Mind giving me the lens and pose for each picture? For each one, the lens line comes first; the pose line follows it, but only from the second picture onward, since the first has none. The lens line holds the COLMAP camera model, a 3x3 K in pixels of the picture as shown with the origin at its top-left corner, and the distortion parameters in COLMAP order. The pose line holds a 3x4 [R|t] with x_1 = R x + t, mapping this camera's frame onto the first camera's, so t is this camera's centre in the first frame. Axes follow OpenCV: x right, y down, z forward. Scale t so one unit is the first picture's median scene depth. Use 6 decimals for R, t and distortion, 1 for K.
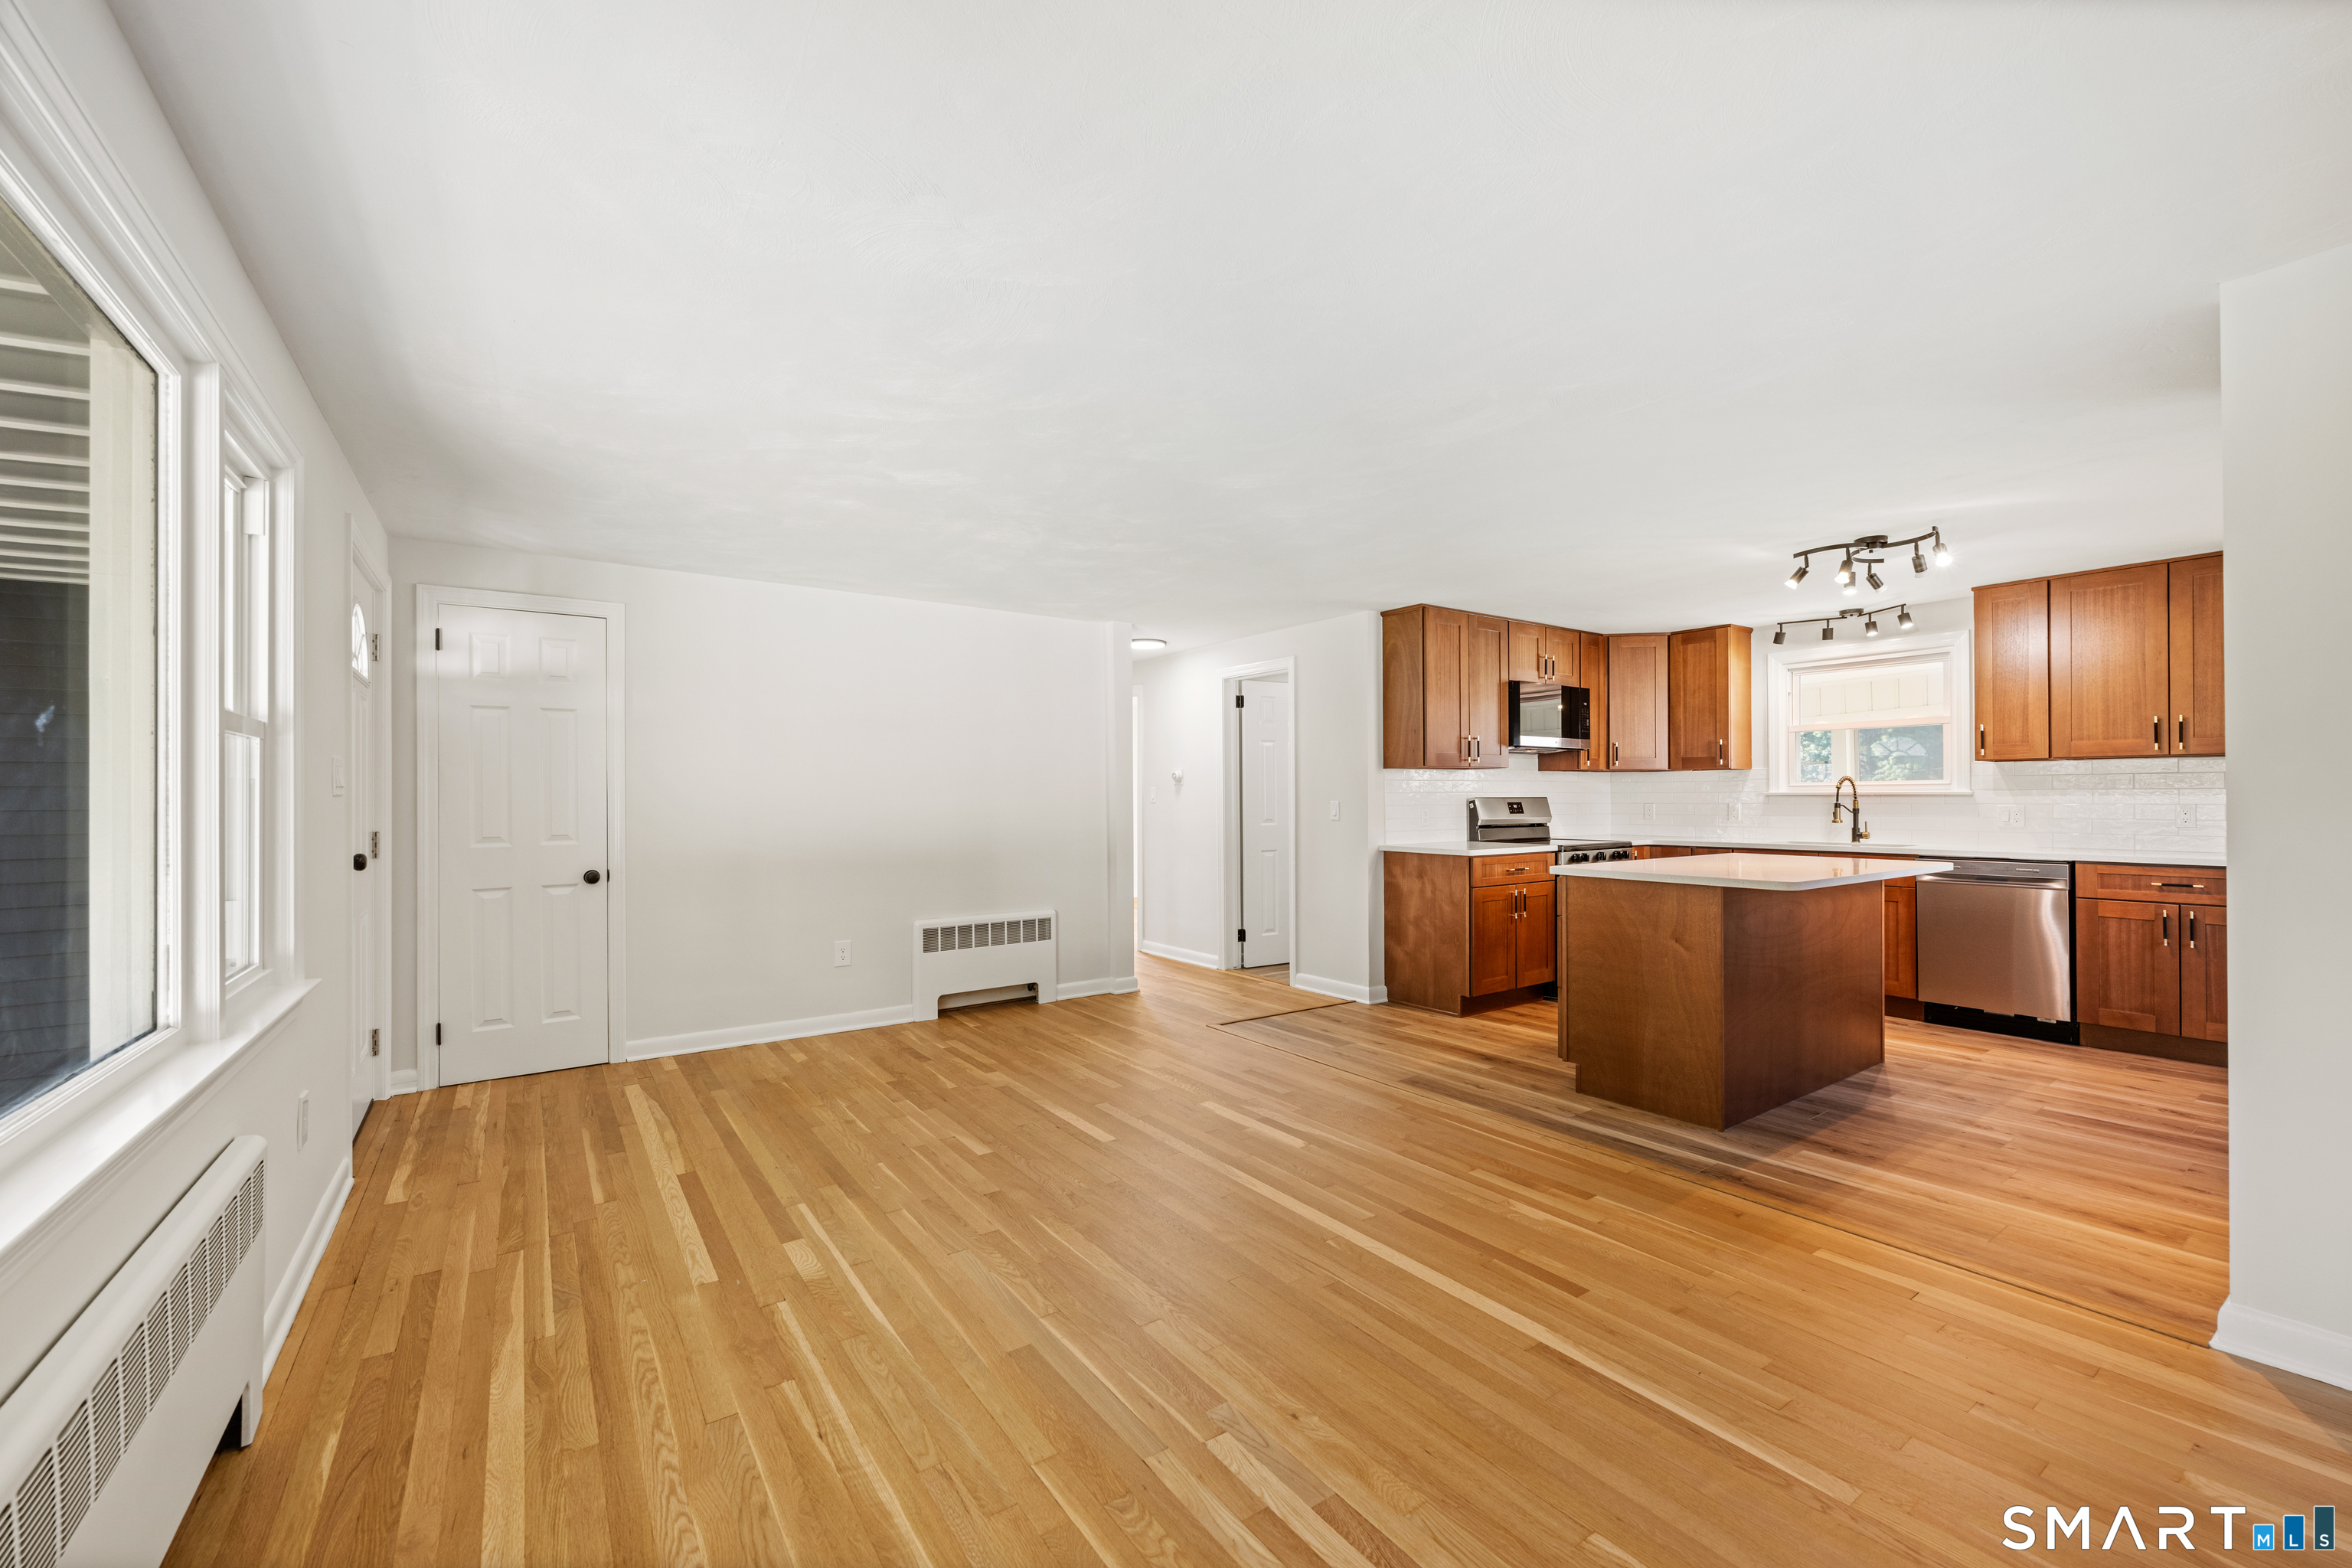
lens RADIAL K [[942.9, 0, 1178.3], [0, 942.9, 791.7], [0, 0, 1]] dist [-0.000550, -0.000066]
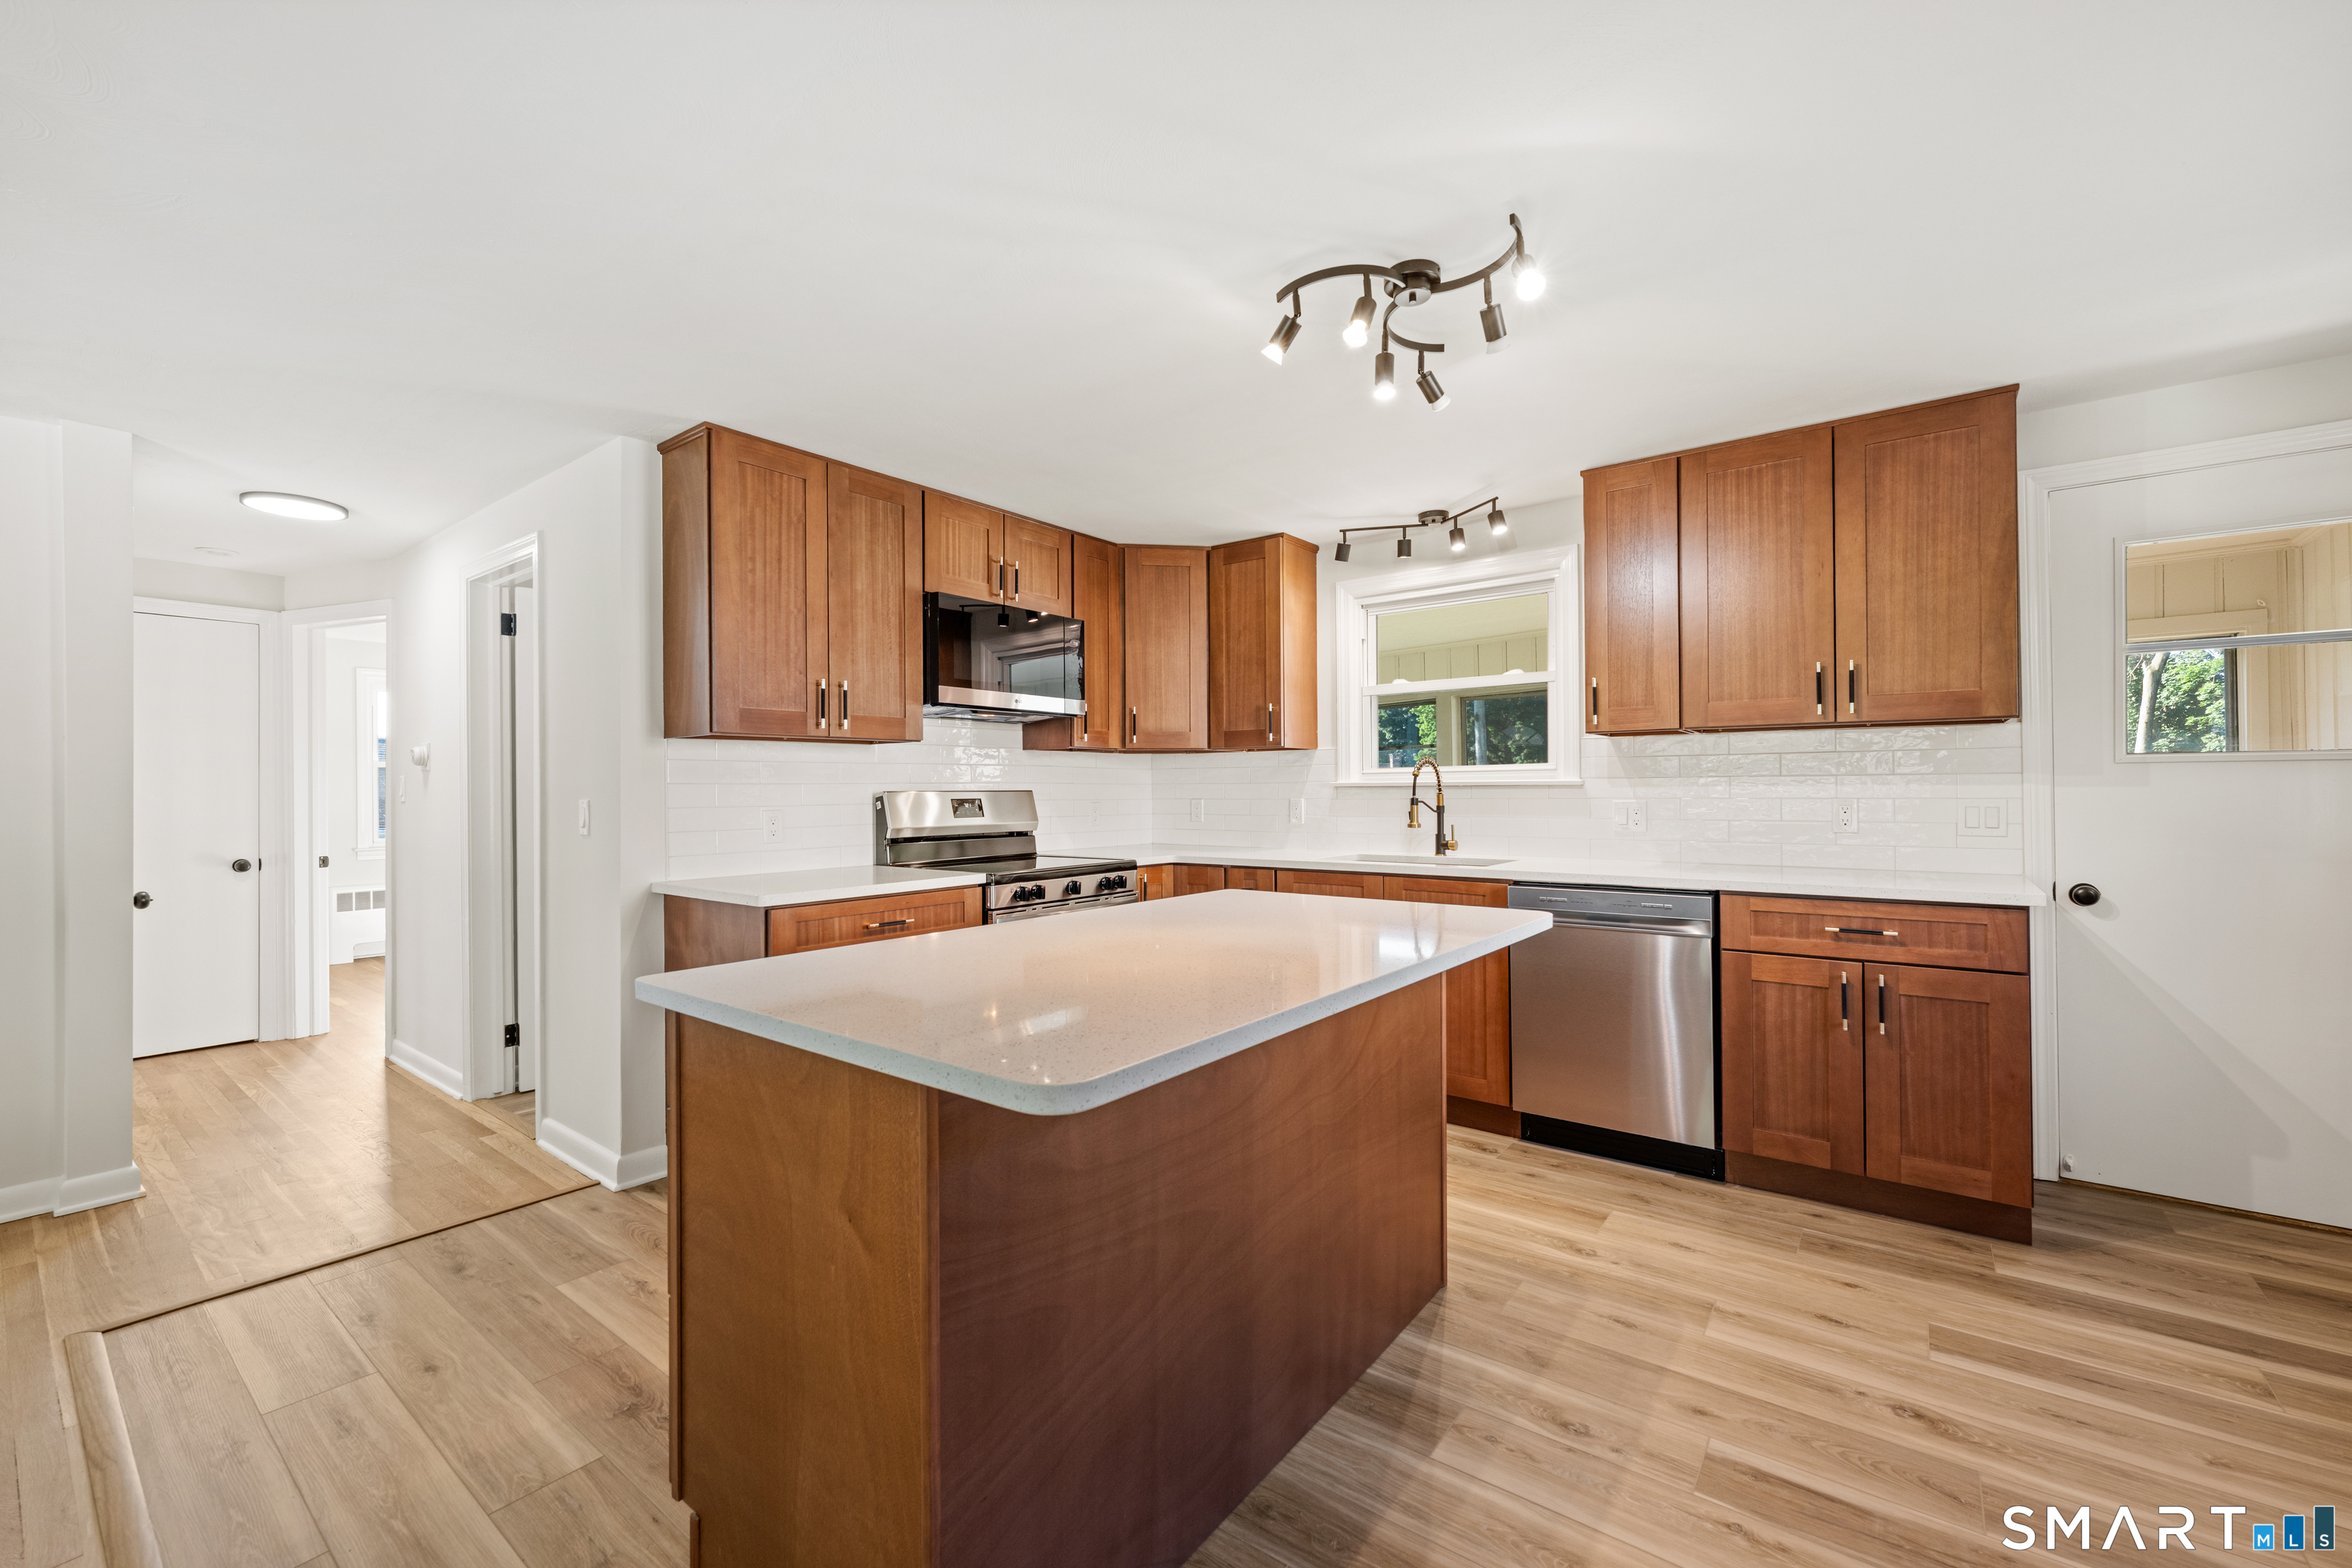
lens RADIAL K [[949.0, 0, 1176.0], [0, 949.0, 784.0], [0, 0, 1]] dist [0.000118, 0.000176]
pose [[0.956833, -0.001255, 0.290635, 0.422309], [0.001613, 0.999998, -0.000991, 0.003016], [-0.290633, 0.001417, 0.956834, 0.500442]]
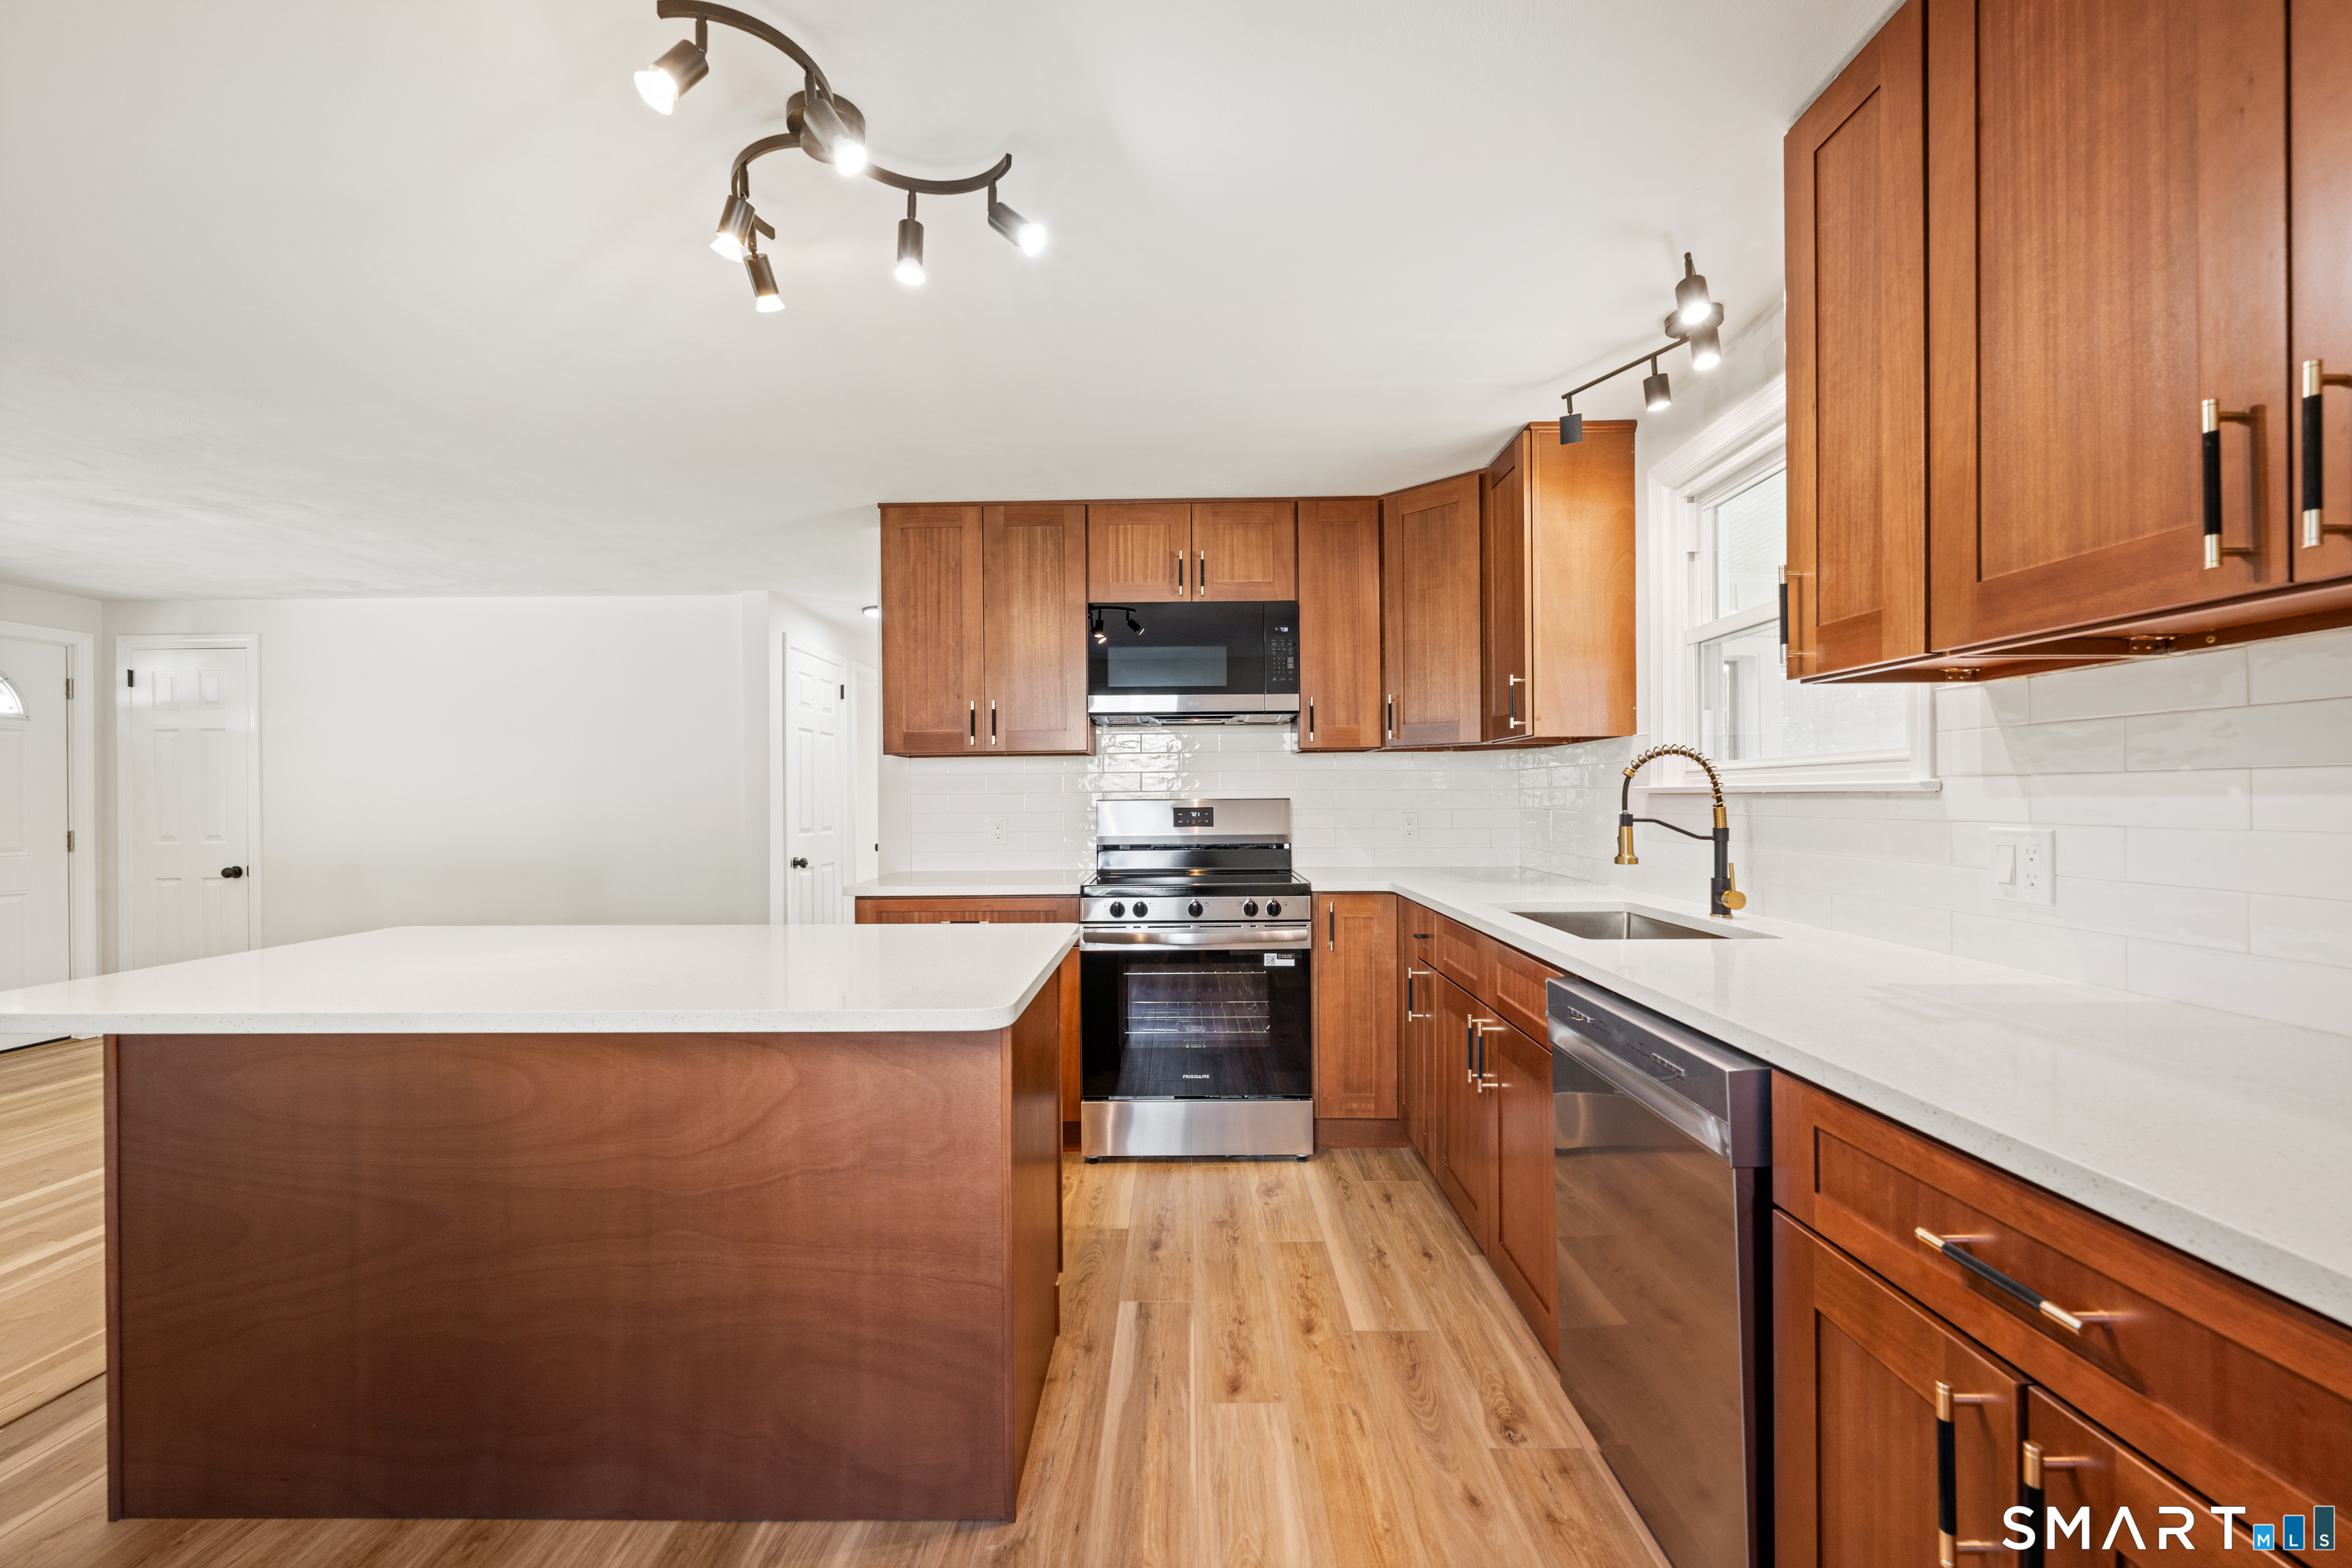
lens RADIAL K [[953.4, 0, 1176.4], [0, 953.4, 801.3], [0, 0, 1]] dist [-0.000161, -0.000146]
pose [[0.810288, -0.001147, -0.586030, 0.963294], [0.008270, 0.999921, 0.009477, 0.001598], [0.585973, -0.012525, 0.810234, 0.697224]]
